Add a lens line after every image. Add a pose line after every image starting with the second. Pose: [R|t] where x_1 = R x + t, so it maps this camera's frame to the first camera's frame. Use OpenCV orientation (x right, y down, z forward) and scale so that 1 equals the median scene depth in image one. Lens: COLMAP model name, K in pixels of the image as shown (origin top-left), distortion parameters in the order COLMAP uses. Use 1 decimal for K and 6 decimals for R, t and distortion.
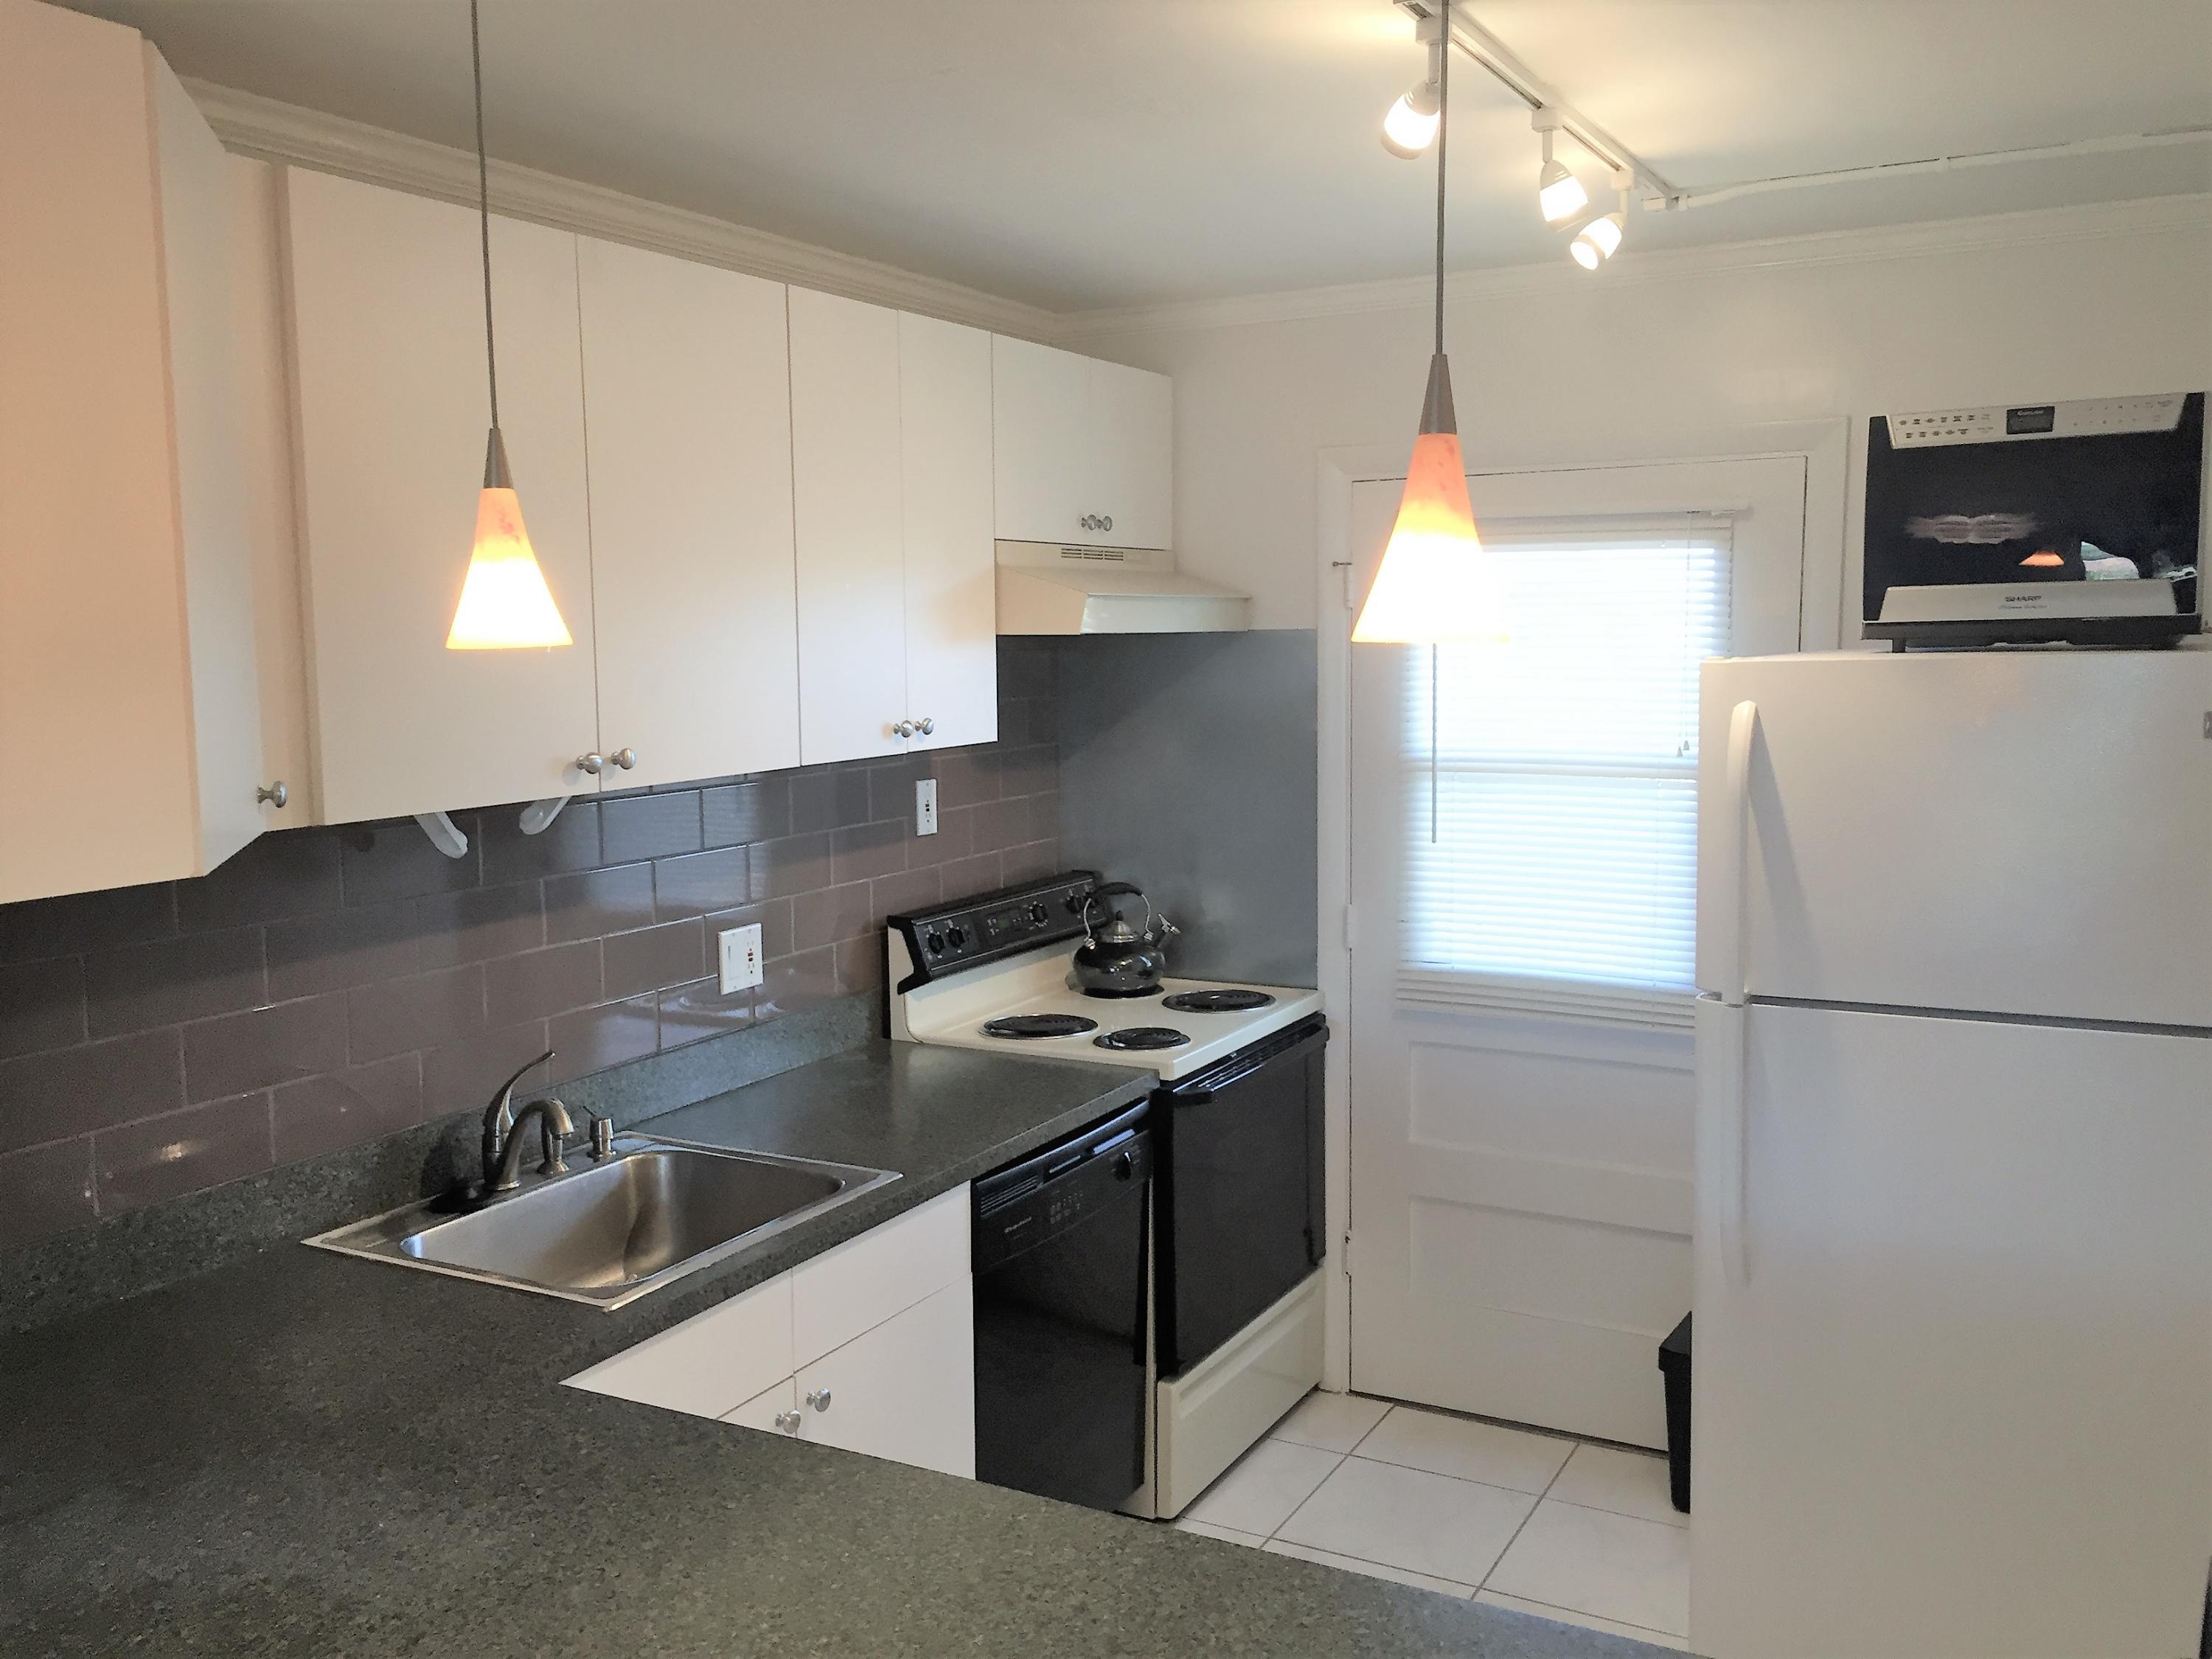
lens RADIAL K [[1904.7, 0, 1098.4], [0, 1904.7, 857.5], [0, 0, 1]] dist [0.084914, -0.109128]
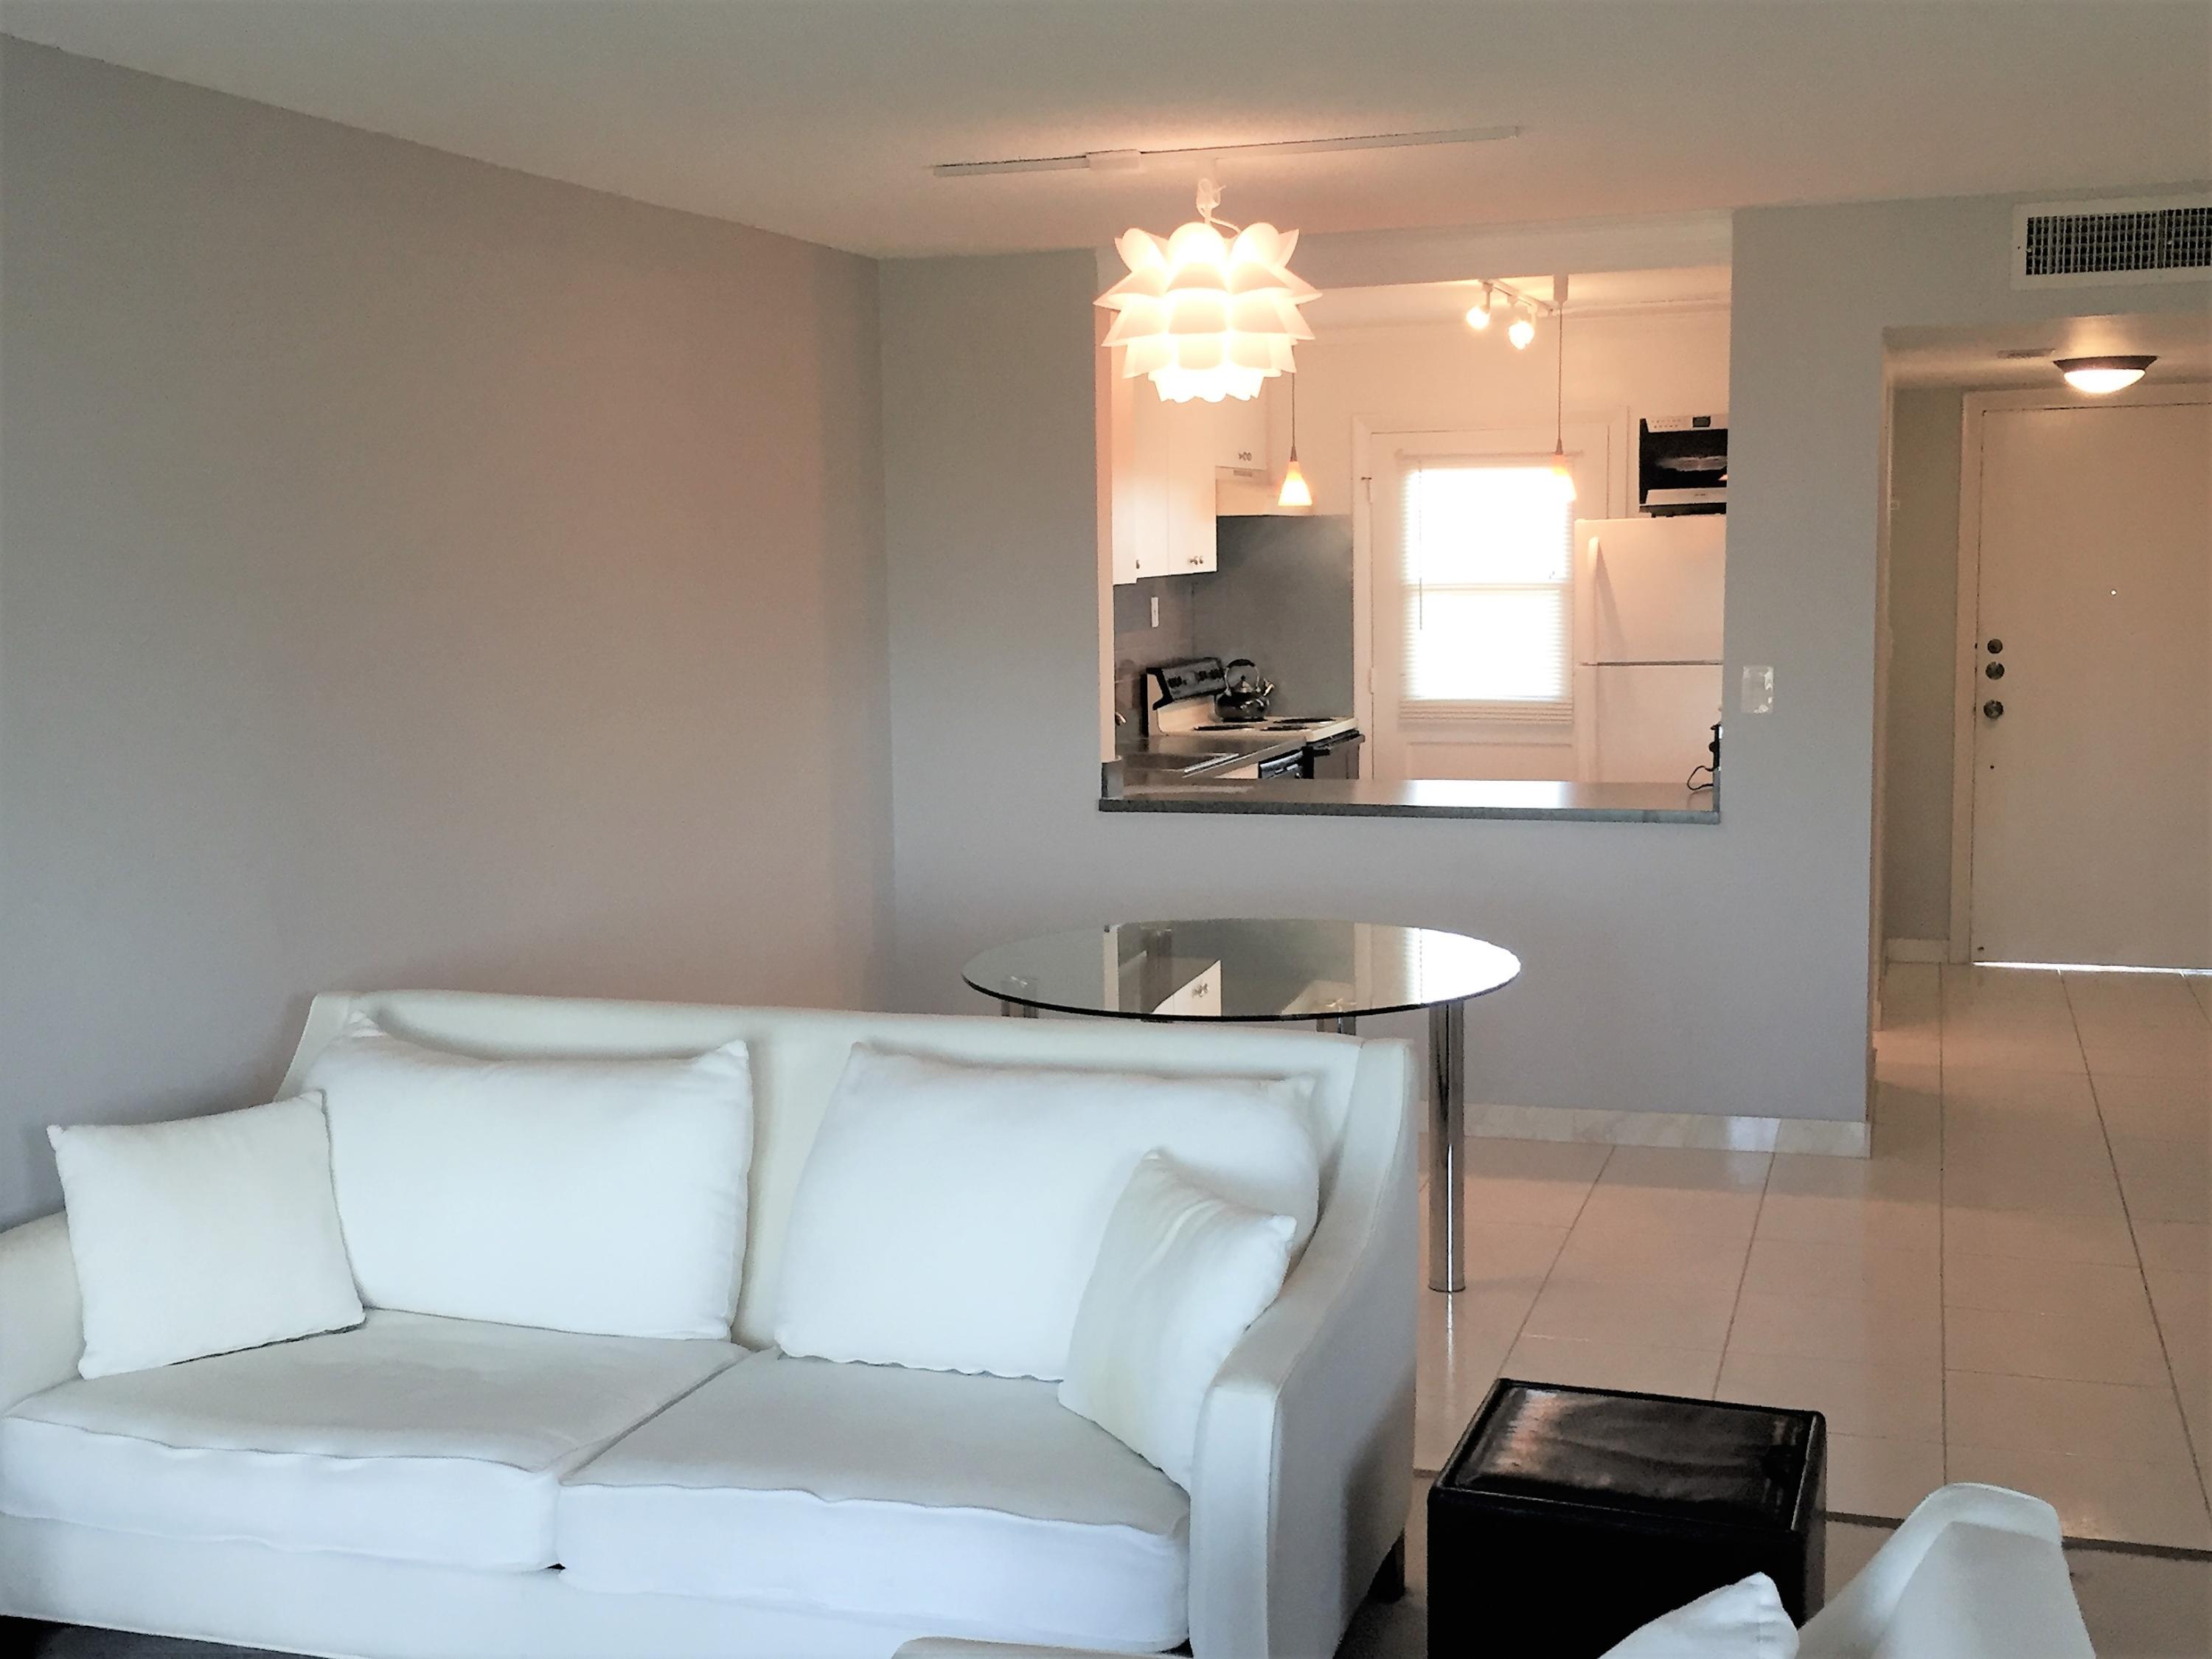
lens RADIAL K [[2460.4, 0, 1106.0], [0, 2460.4, 829.5], [0, 0, 1]] dist [0.062267, 0.000574]
pose [[0.986019, -0.025380, 0.164686, -0.552362], [0.026027, 0.999660, -0.001773, 0.192598], [-0.164585, 0.006035, 0.986344, -1.370117]]
